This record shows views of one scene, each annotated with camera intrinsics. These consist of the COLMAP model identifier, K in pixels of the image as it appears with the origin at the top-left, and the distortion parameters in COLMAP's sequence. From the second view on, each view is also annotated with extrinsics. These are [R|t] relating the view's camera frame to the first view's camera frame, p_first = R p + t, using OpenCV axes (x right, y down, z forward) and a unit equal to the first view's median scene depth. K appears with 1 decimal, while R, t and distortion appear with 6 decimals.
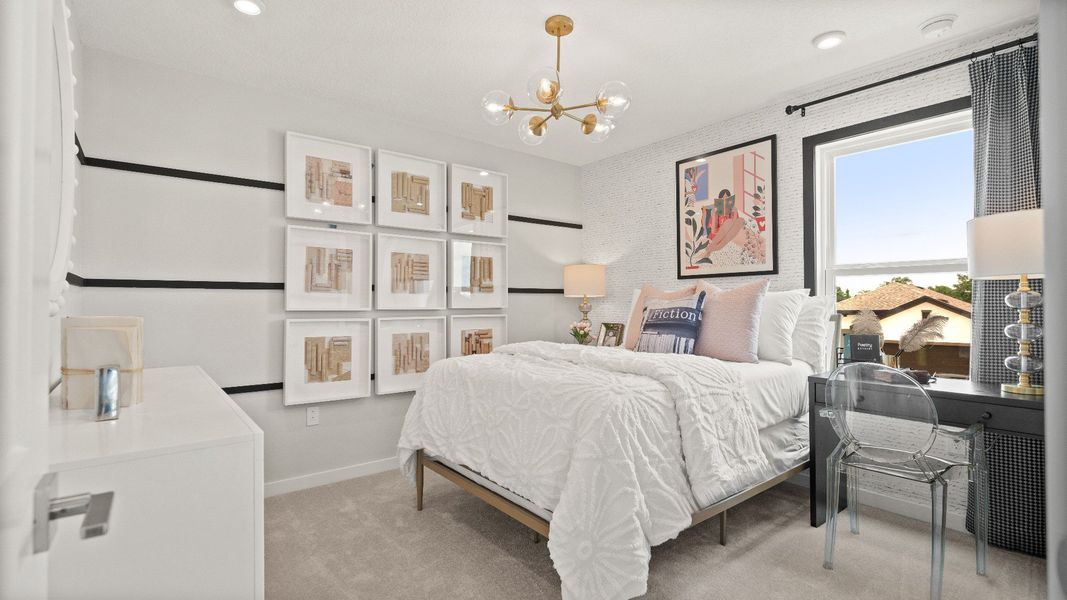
lens RADIAL K [[491.1, 0, 539.2], [0, 491.1, 299.3], [0, 0, 1]] dist [-0.001083, 0.000483]
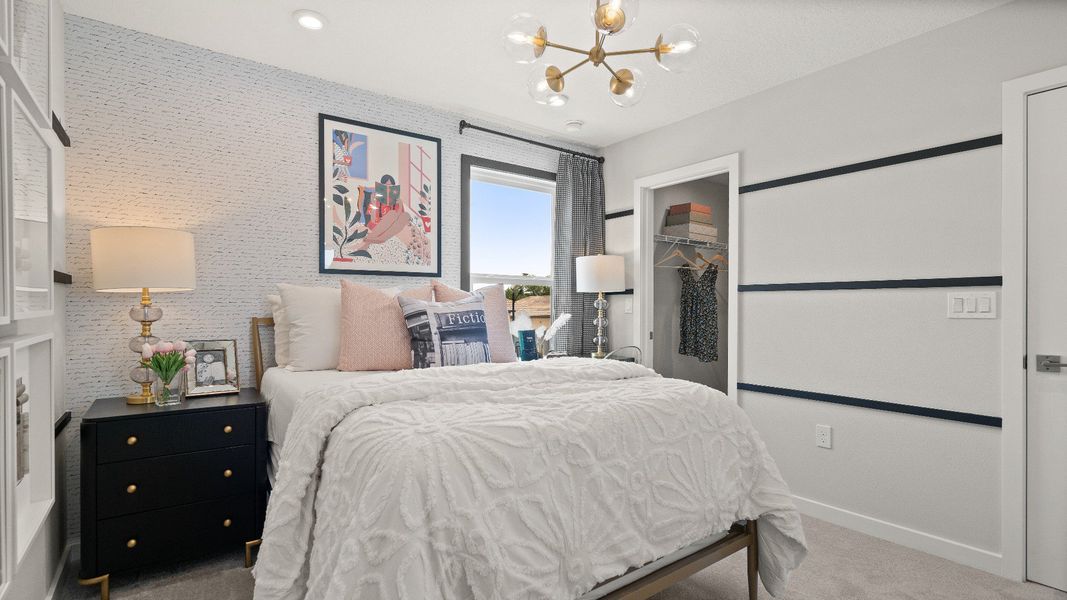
lens RADIAL K [[491.1, 0, 539.8], [0, 491.1, 309.1], [0, 0, 1]] dist [-0.001083, 0.000483]
pose [[0.045012, -0.005240, 0.998973, -0.490446], [-0.010994, 0.999923, 0.005741, 0.006358], [-0.998926, -0.011241, 0.044951, 0.699959]]
